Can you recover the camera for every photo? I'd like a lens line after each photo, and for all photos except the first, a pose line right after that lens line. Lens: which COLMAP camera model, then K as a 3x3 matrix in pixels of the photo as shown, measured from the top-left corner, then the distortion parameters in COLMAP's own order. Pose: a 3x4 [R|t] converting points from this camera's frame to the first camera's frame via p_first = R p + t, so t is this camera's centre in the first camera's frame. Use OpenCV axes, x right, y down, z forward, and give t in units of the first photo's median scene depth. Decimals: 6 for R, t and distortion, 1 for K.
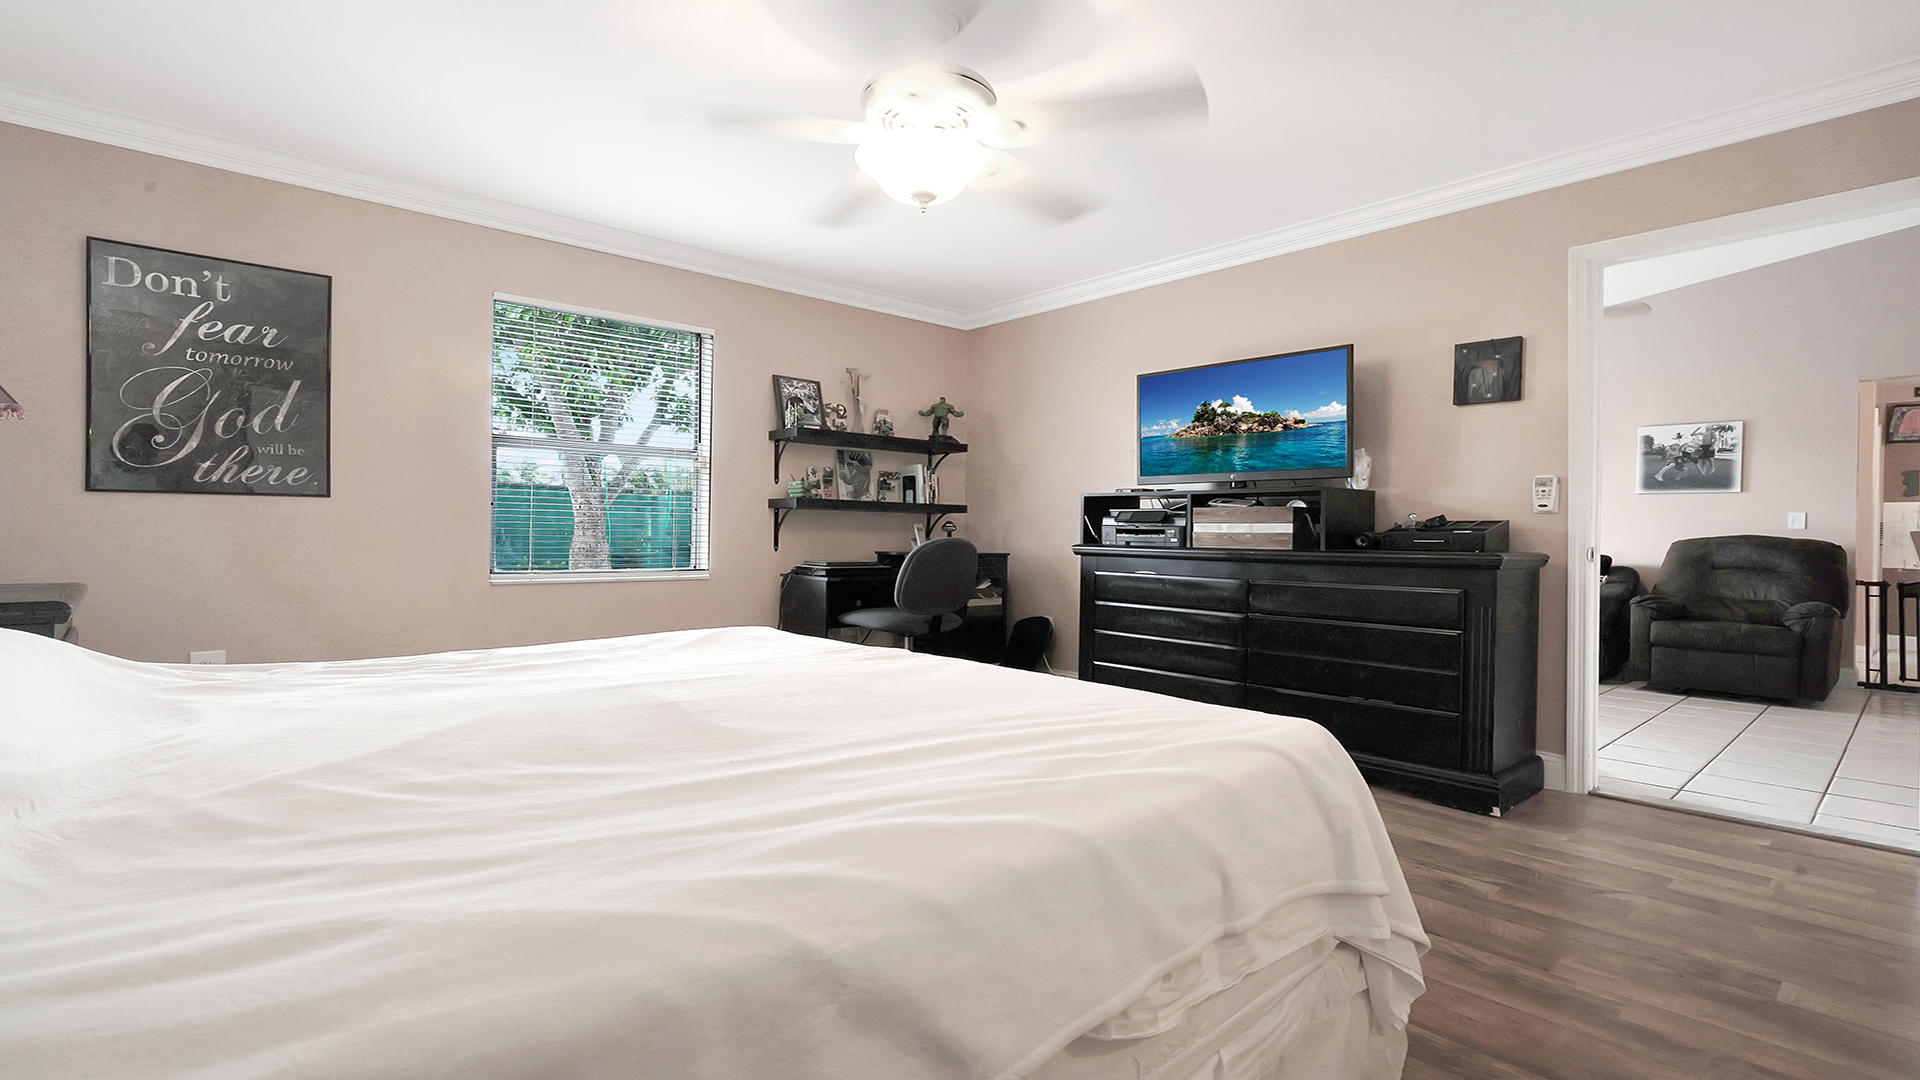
lens RADIAL K [[891.5, 0, 946.5], [0, 891.5, 546.6], [0, 0, 1]] dist [-0.002622, -0.000091]
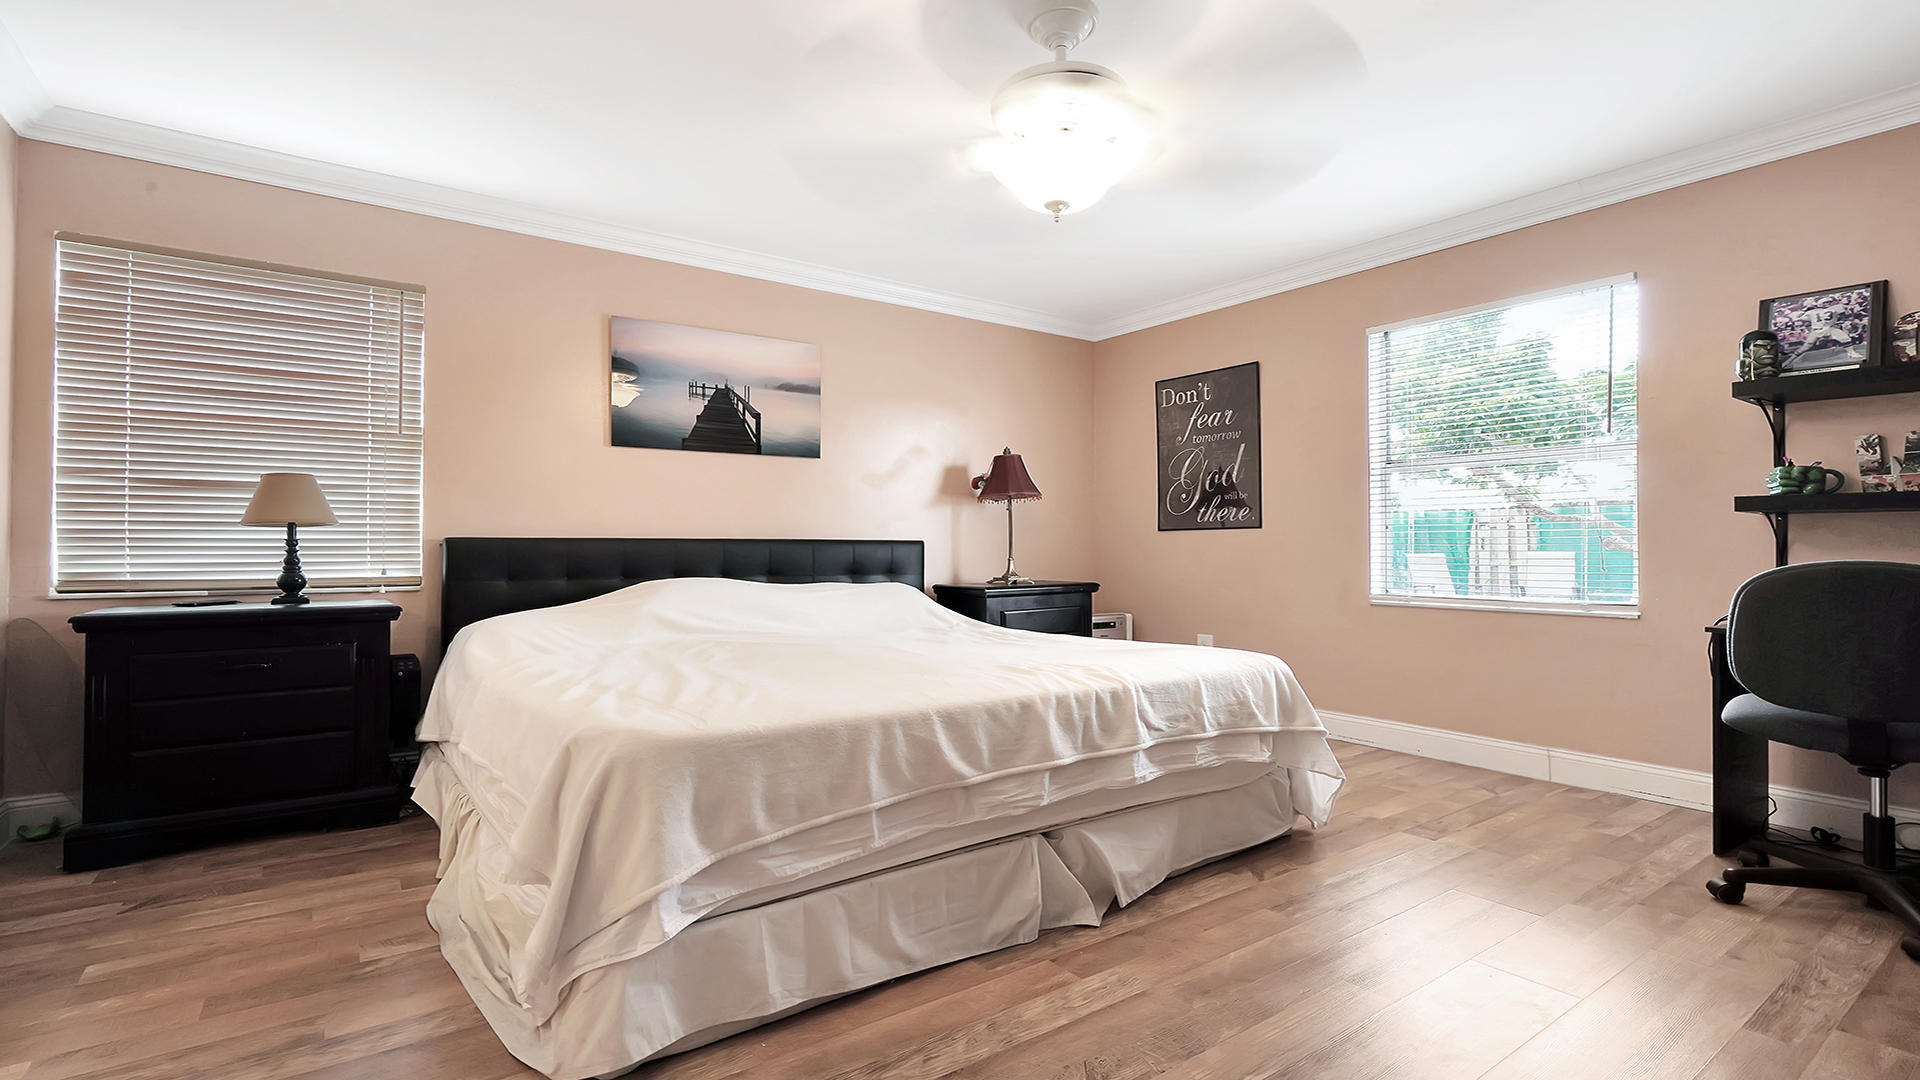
lens RADIAL K [[891.5, 0, 962.5], [0, 891.5, 542.2], [0, 0, 1]] dist [-0.002622, -0.000091]
pose [[-0.102697, -0.014530, -0.994607, 0.654765], [-0.011717, 0.999842, -0.013397, -0.012015], [0.994644, 0.010278, -0.102851, 0.692659]]
